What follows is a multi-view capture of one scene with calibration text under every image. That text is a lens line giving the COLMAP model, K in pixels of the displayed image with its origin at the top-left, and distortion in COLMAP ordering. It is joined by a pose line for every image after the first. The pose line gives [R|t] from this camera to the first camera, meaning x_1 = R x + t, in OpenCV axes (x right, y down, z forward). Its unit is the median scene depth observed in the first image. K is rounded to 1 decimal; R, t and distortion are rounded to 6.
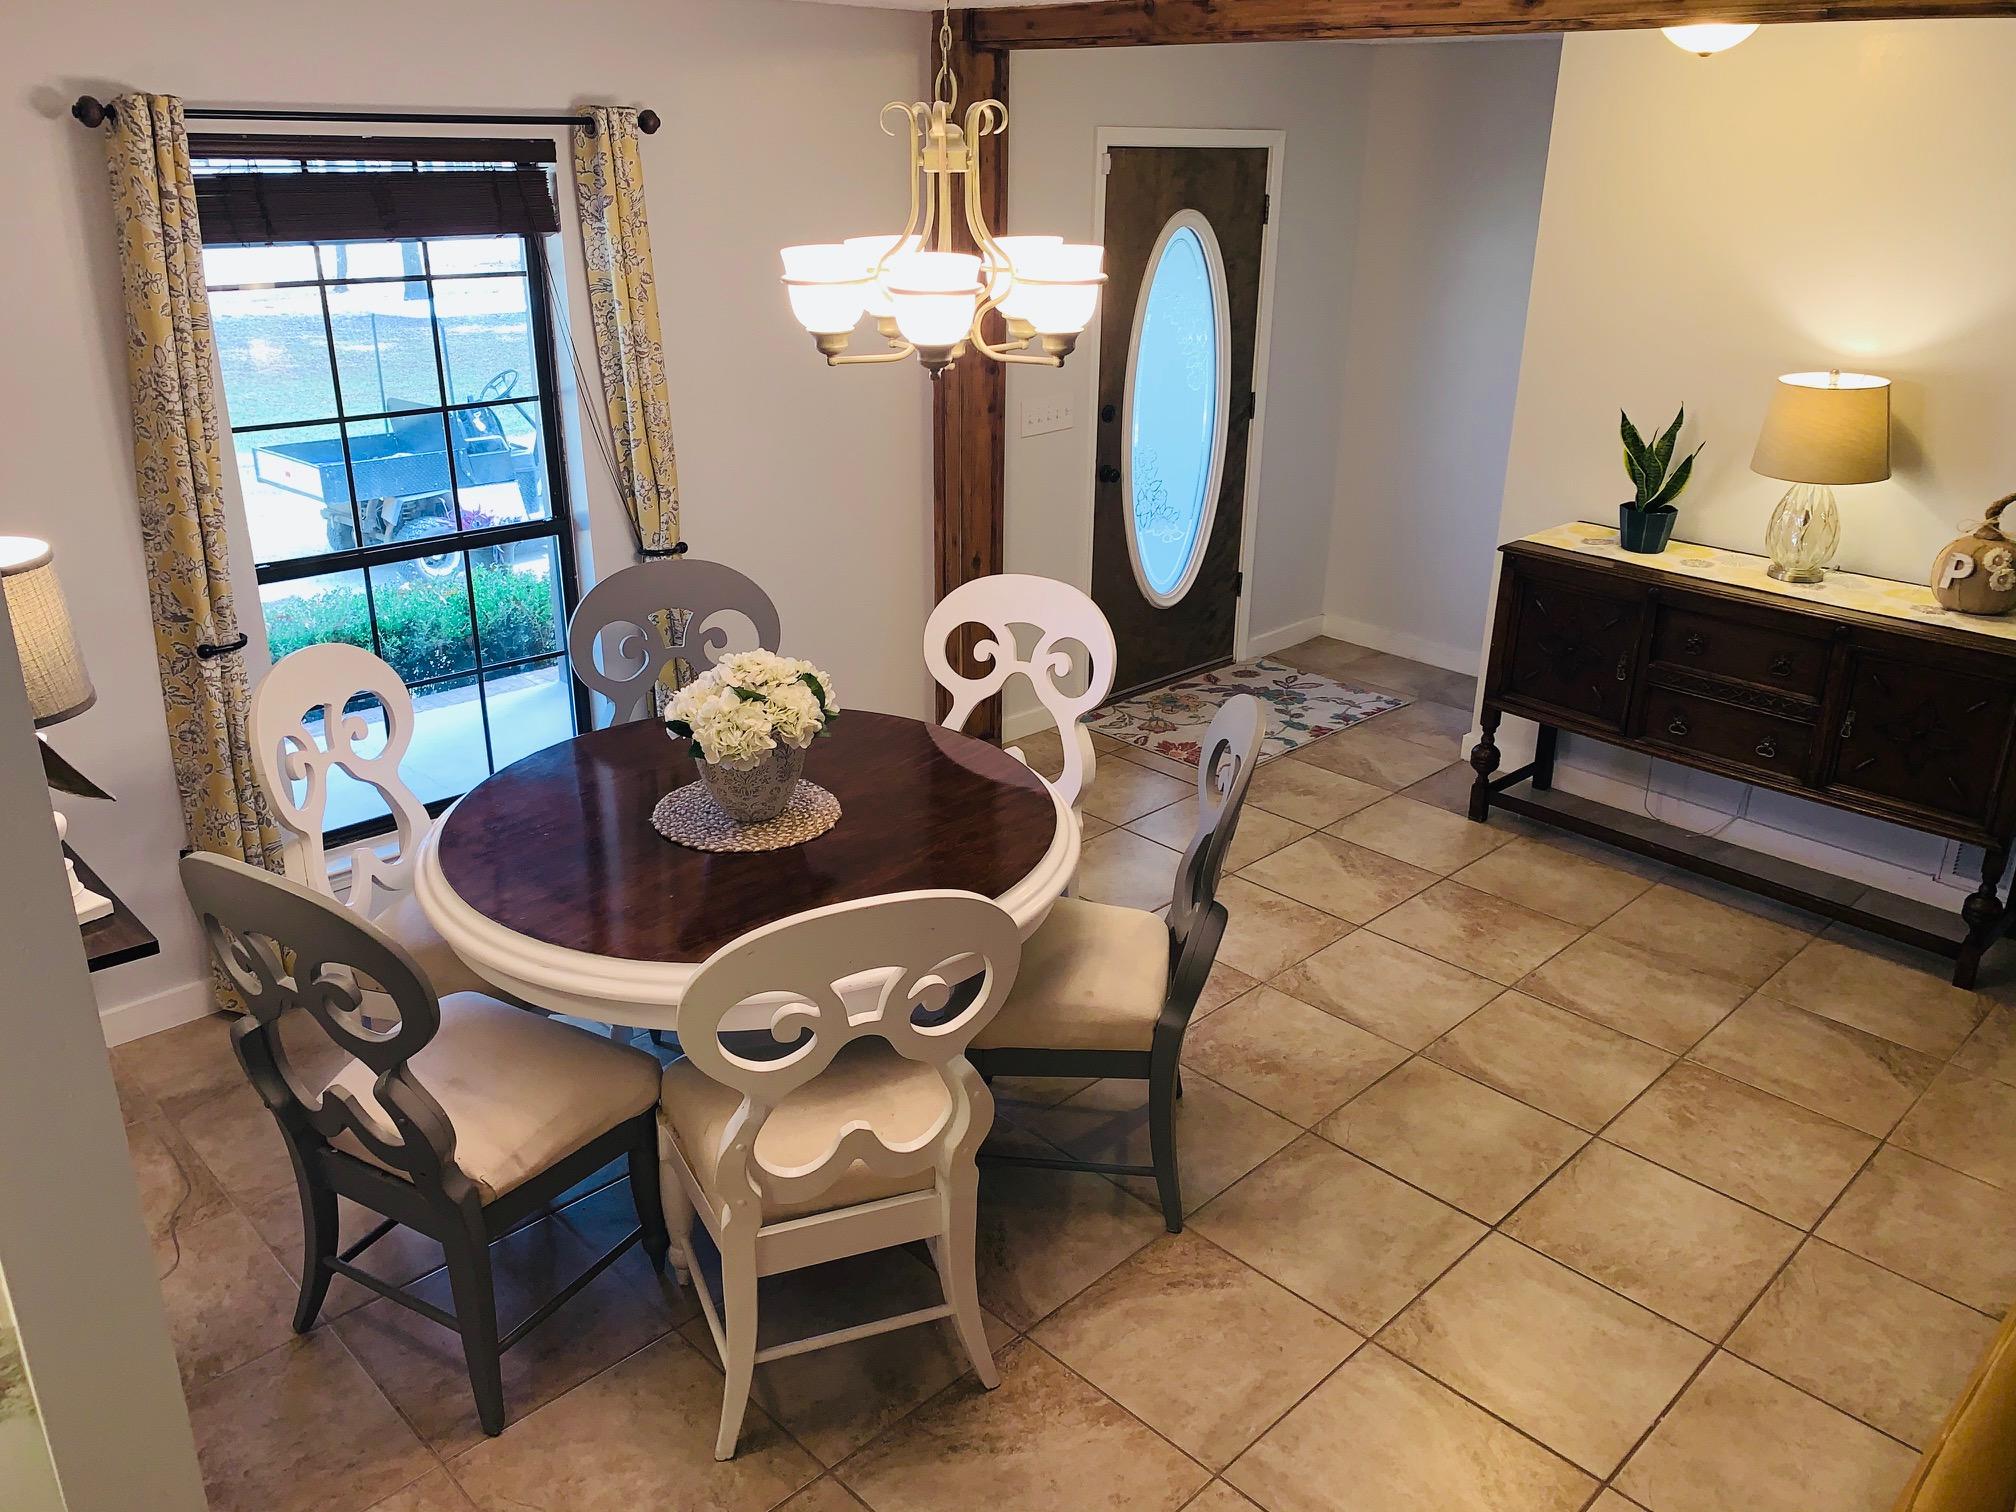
lens RADIAL K [[1552.0, 0, 985.2], [0, 1552.0, 744.6], [0, 0, 1]] dist [0.040830, -0.055955]
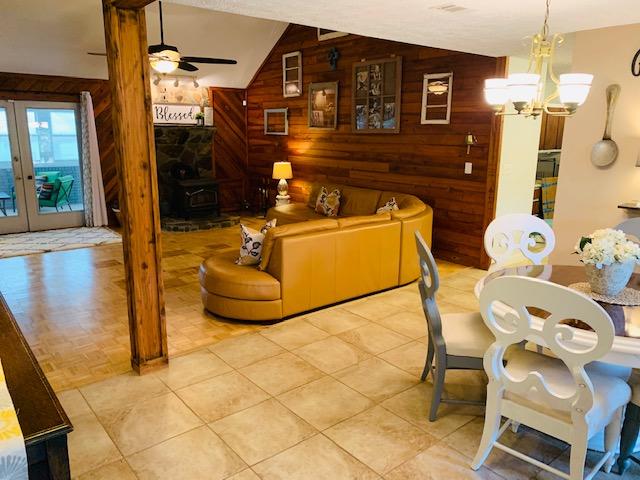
lens RADIAL K [[492.2, 0, 320.0], [0, 492.2, 240.0], [0, 0, 1]] dist [0.037628, -0.045973]
pose [[-0.997319, -0.041876, 0.060010, 0.203208], [-0.001153, 0.828963, 0.559303, -0.353382], [-0.073168, 0.557734, -0.826788, 1.182616]]
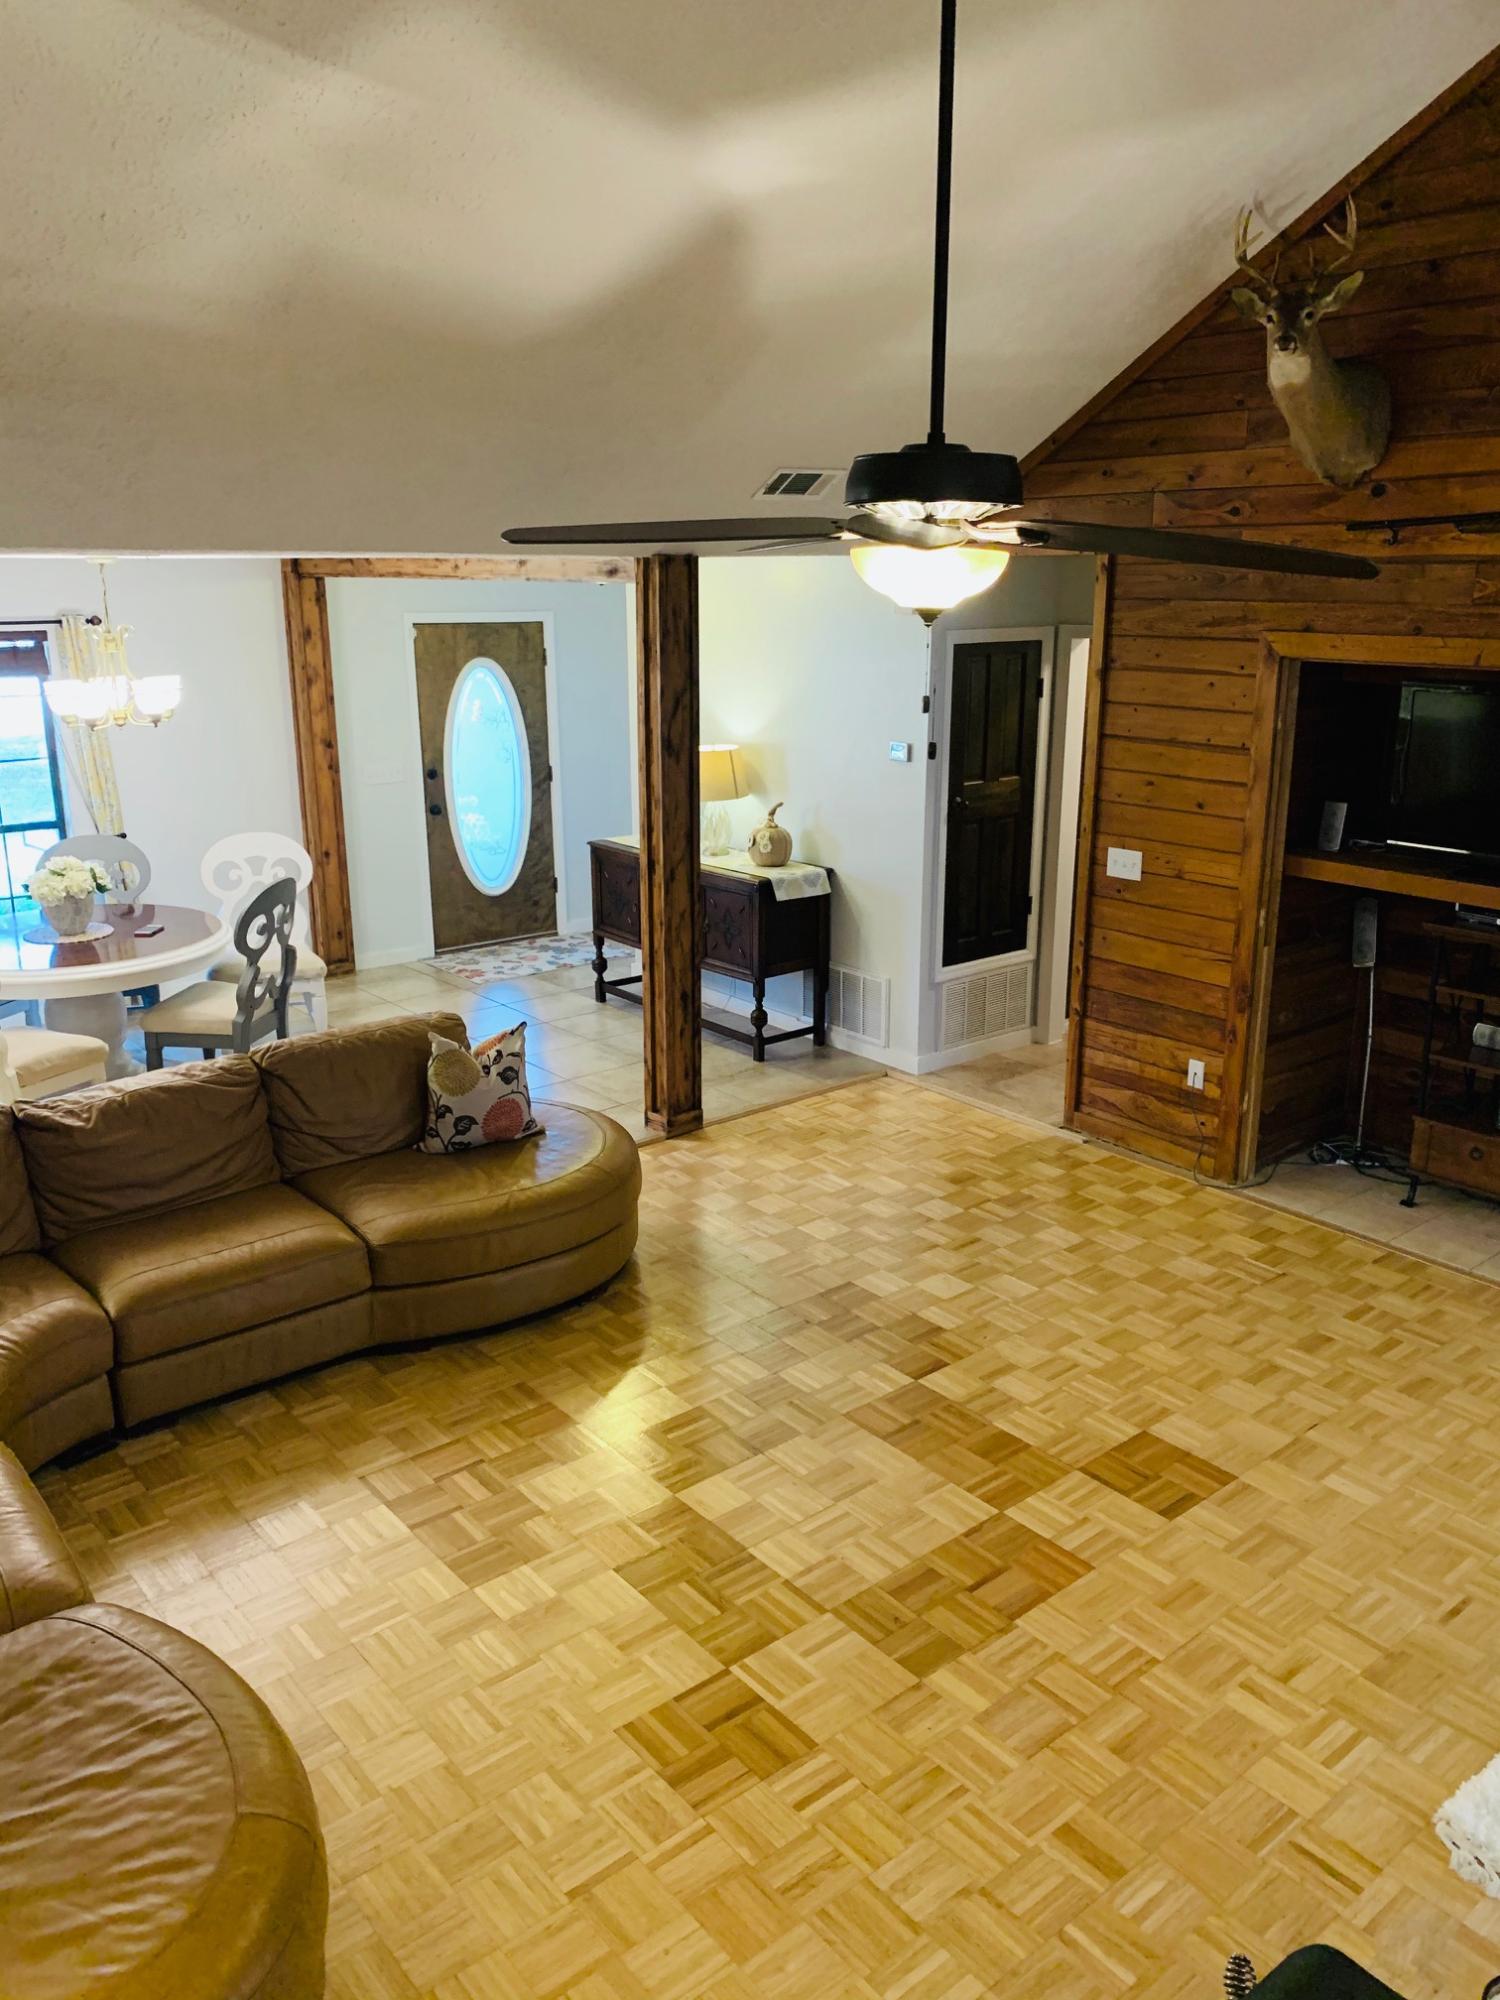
lens RADIAL K [[1494.8, 0, 751.5], [0, 1494.8, 1005.5], [0, 0, 1]] dist [0.003014, -0.042565]
pose [[0.998305, 0.007286, -0.057744, 0.643586], [-0.012767, 0.995383, -0.095128, 0.231164], [0.056785, 0.095704, 0.993789, -0.706170]]
